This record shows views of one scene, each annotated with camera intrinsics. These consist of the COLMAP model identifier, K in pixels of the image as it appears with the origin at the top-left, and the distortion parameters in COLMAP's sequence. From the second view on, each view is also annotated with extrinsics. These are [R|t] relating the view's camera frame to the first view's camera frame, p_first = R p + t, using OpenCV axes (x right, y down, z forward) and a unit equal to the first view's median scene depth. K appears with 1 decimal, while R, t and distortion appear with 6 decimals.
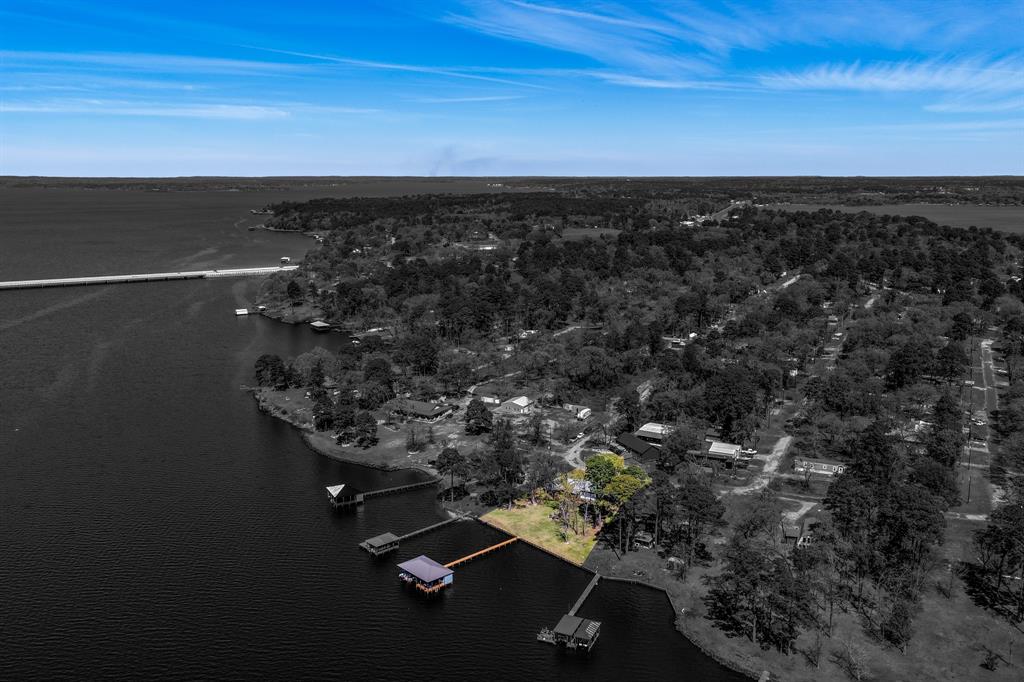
lens RADIAL K [[854.6, 0, 507.9], [0, 854.6, 342.1], [0, 0, 1]] dist [-0.003801, 0.028150]
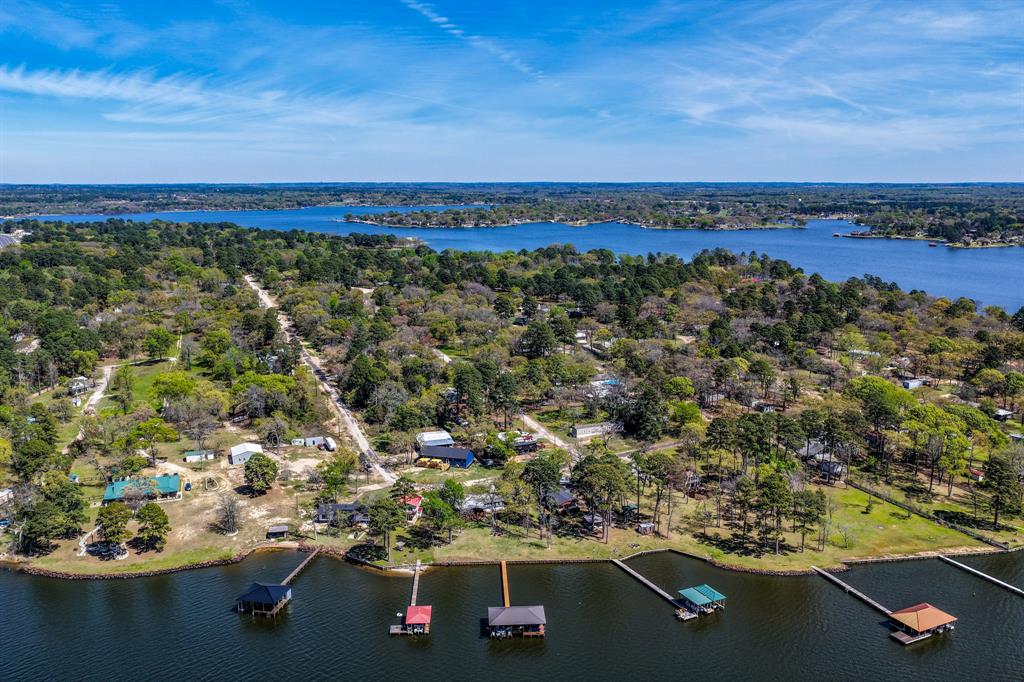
lens RADIAL K [[854.6, 0, 512.4], [0, 854.6, 333.2], [0, 0, 1]] dist [-0.003801, 0.028150]
pose [[0.642292, -0.136776, 0.754158, -0.106028], [0.150735, 0.987274, 0.050678, -0.011588], [-0.751492, 0.081128, 0.654735, 0.054316]]
